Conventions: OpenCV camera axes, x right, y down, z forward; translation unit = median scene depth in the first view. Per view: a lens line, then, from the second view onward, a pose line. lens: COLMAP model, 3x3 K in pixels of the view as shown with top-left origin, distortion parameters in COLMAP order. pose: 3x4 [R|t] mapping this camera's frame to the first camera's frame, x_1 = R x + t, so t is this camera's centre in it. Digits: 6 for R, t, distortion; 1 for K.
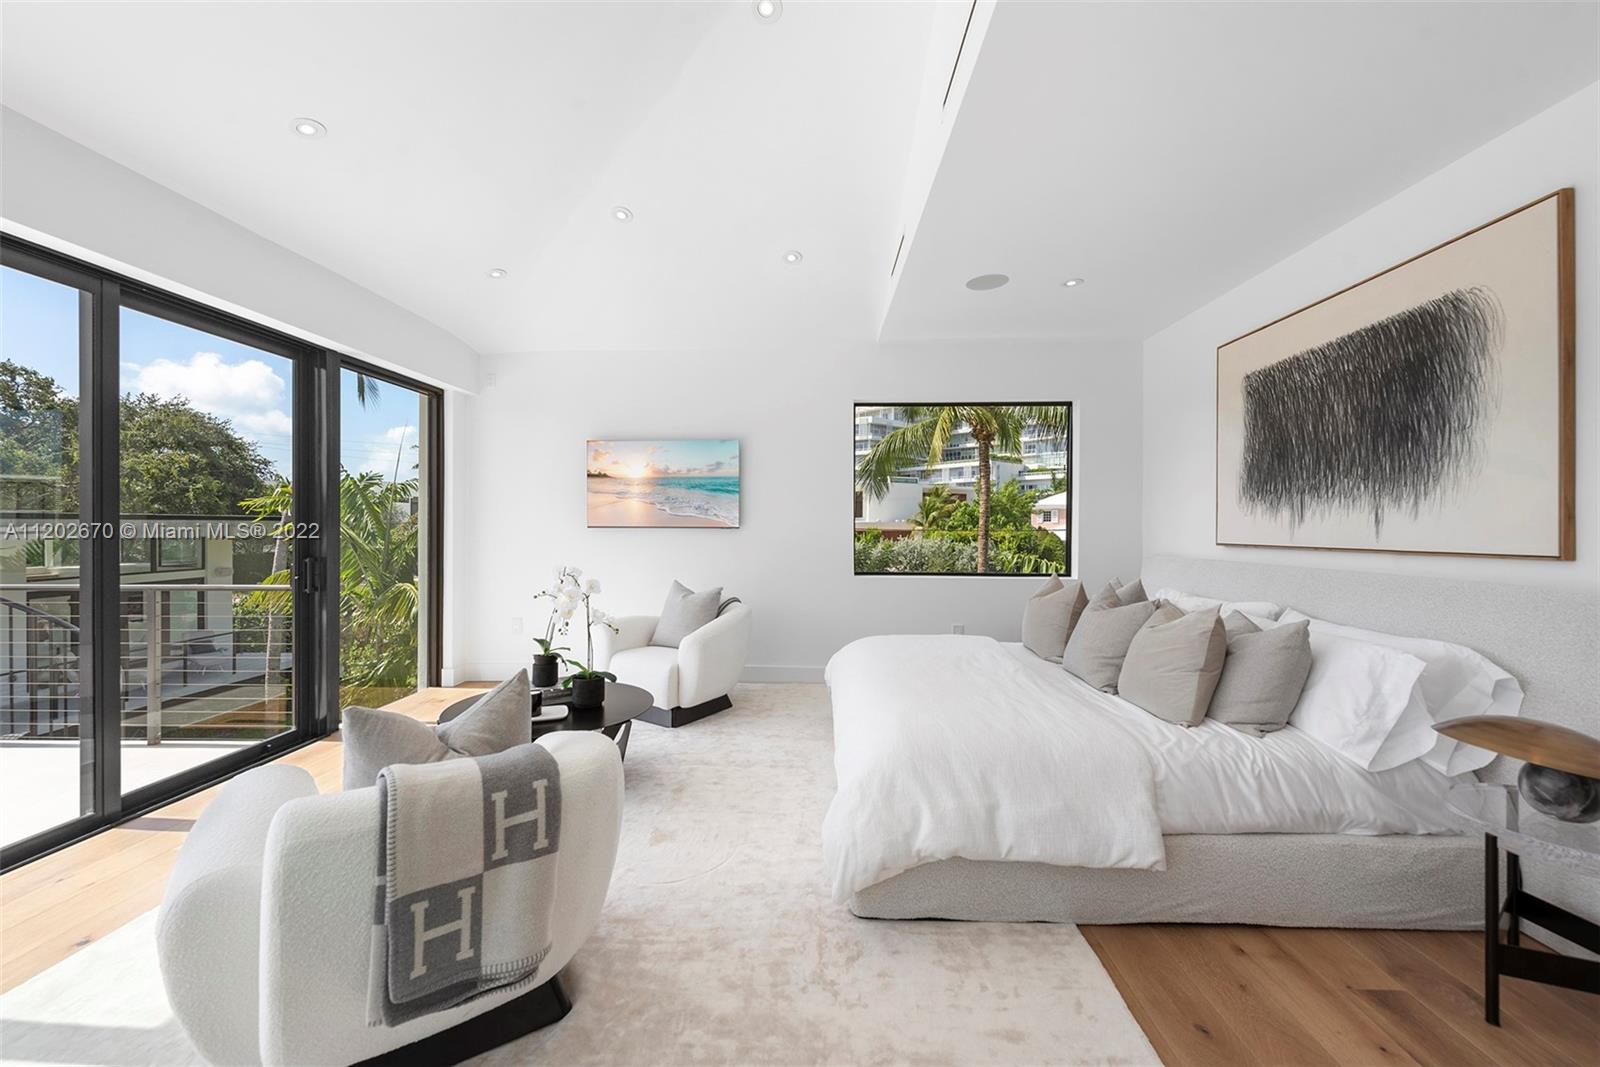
lens RADIAL K [[628.6, 0, 800.5], [0, 628.6, 538.5], [0, 0, 1]] dist [-0.007138, 0.000255]
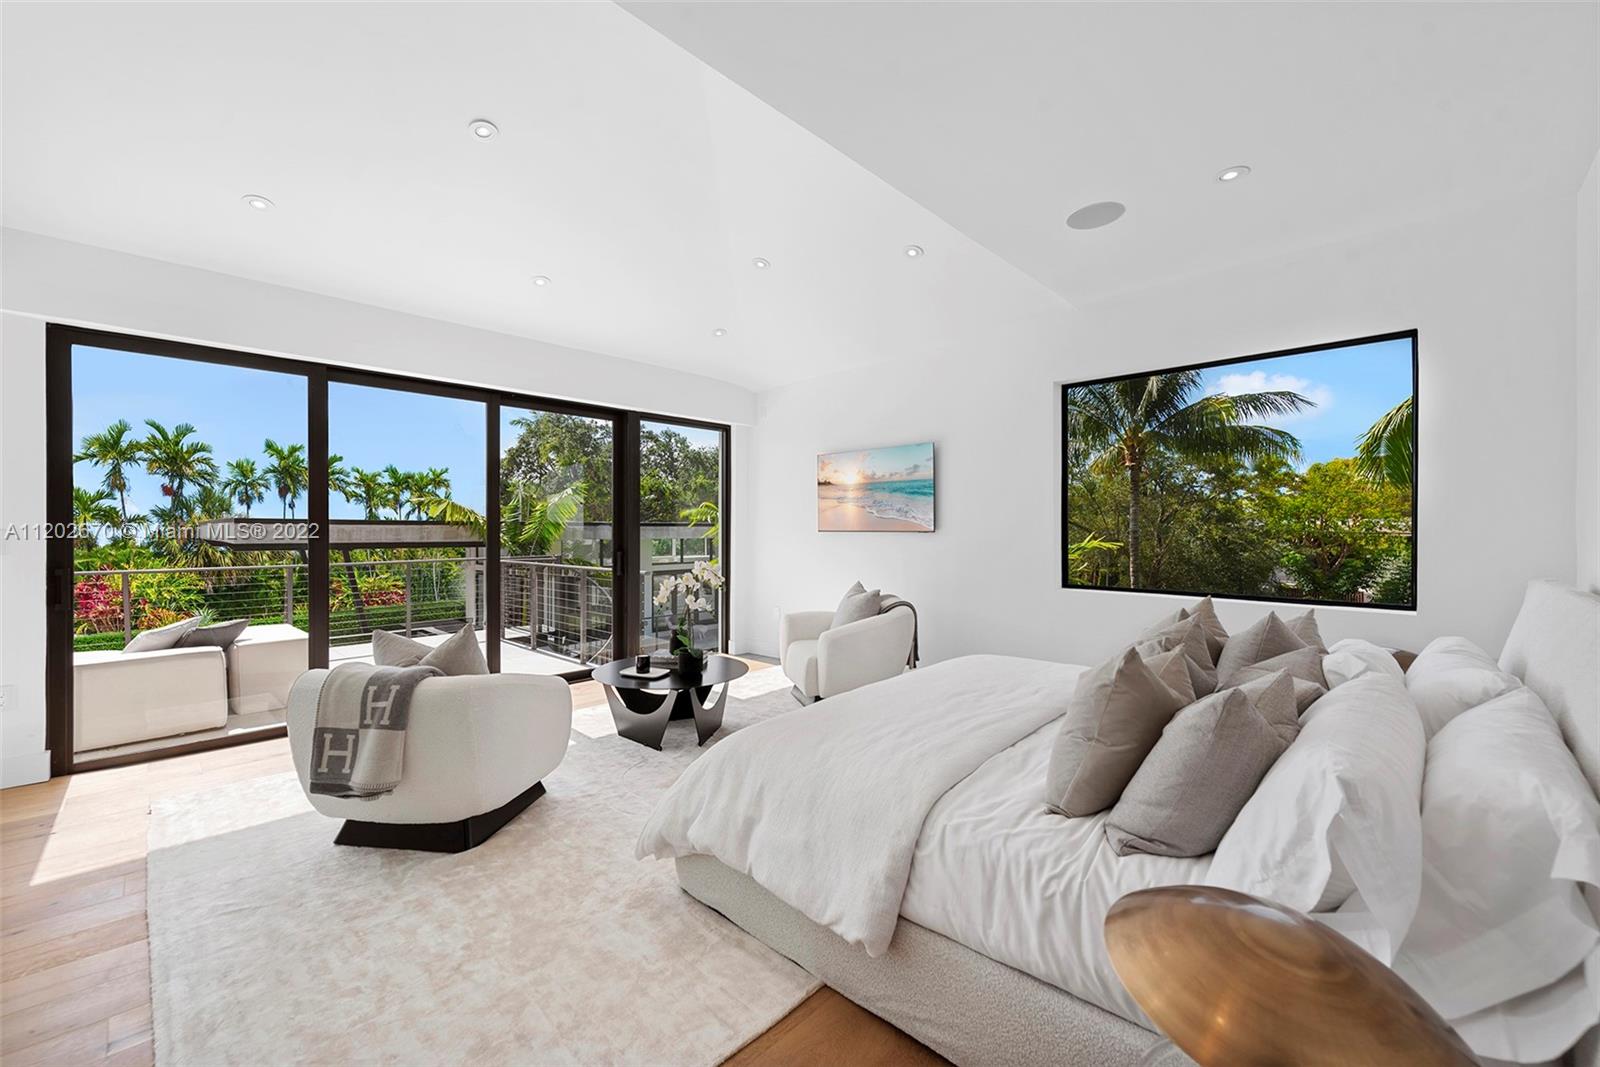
lens RADIAL K [[628.6, 0, 800.5], [0, 628.6, 538.5], [0, 0, 1]] dist [-0.007138, 0.000255]
pose [[0.752595, 0.010395, -0.658401, 0.395405], [-0.011465, 0.999931, 0.002682, -0.004279], [0.658383, 0.005530, 0.752662, 0.124391]]
